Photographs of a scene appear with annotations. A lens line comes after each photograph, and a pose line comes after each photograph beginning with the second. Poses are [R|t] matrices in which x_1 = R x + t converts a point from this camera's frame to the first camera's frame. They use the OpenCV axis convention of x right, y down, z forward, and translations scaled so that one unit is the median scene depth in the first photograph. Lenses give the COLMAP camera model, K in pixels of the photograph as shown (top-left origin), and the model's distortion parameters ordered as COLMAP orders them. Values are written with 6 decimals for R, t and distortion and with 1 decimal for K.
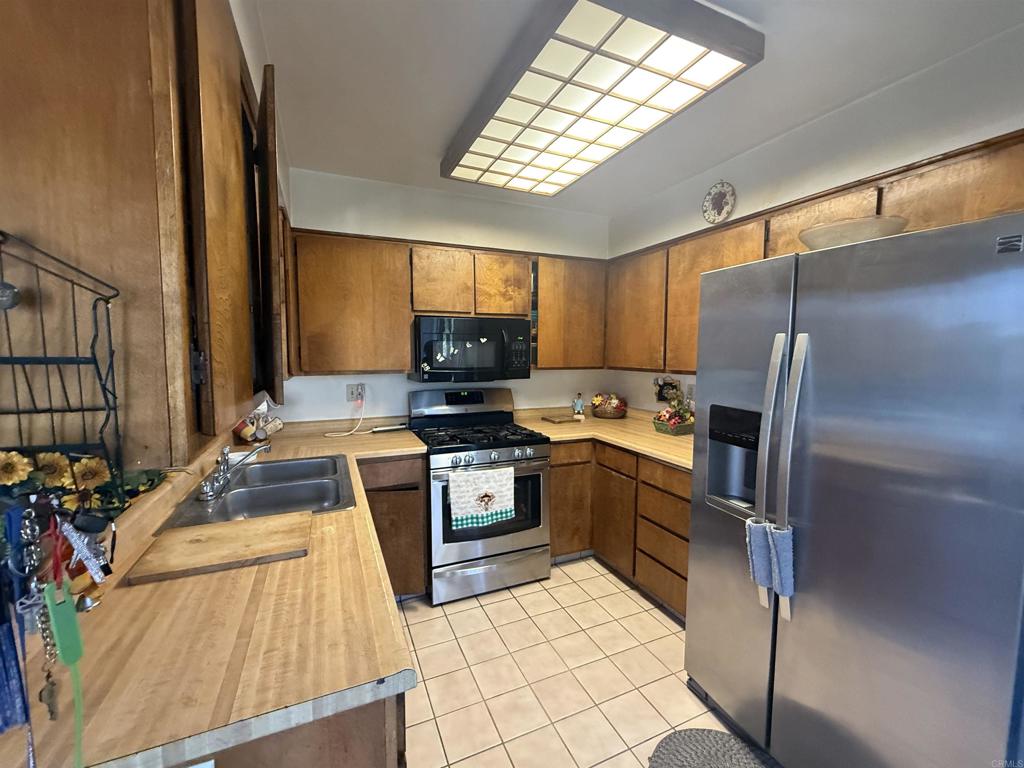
lens RADIAL K [[421.7, 0, 514.2], [0, 421.7, 384.9], [0, 0, 1]] dist [0.001580, 0.000297]
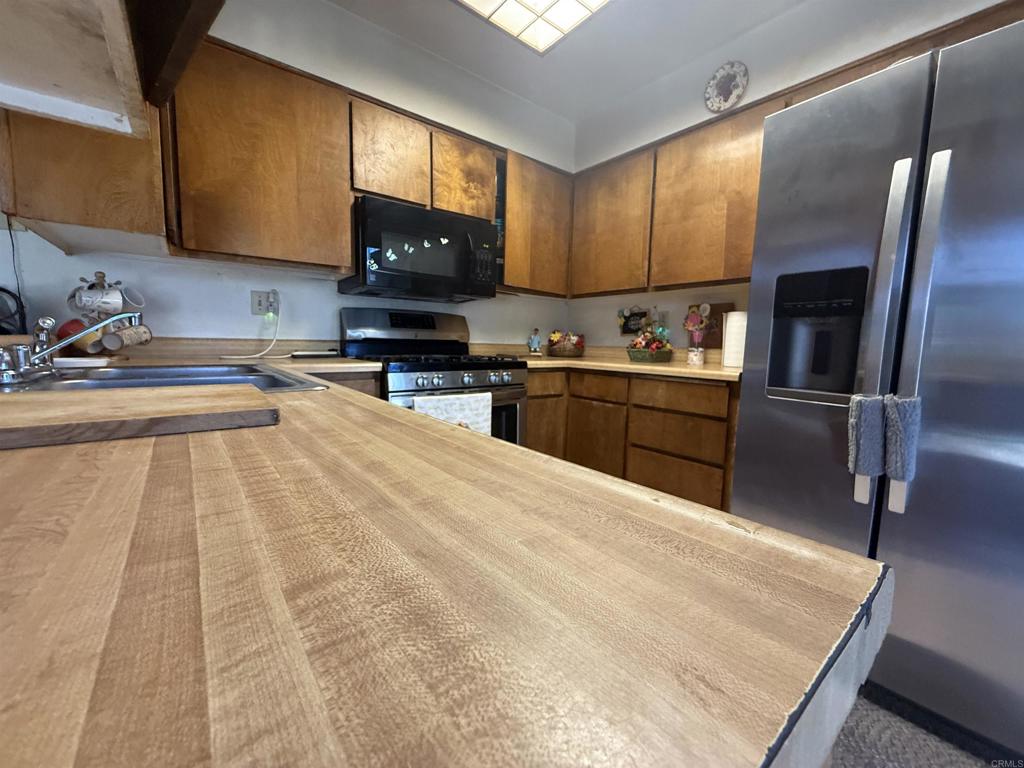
lens RADIAL K [[409.8, 0, 510.5], [0, 409.8, 384.0], [0, 0, 1]] dist [0.000116, 0.000802]
pose [[0.968227, -0.006904, 0.249978, -0.158646], [0.000052, 0.999624, 0.027406, 0.154160], [-0.250073, -0.026522, 0.967864, 0.226901]]
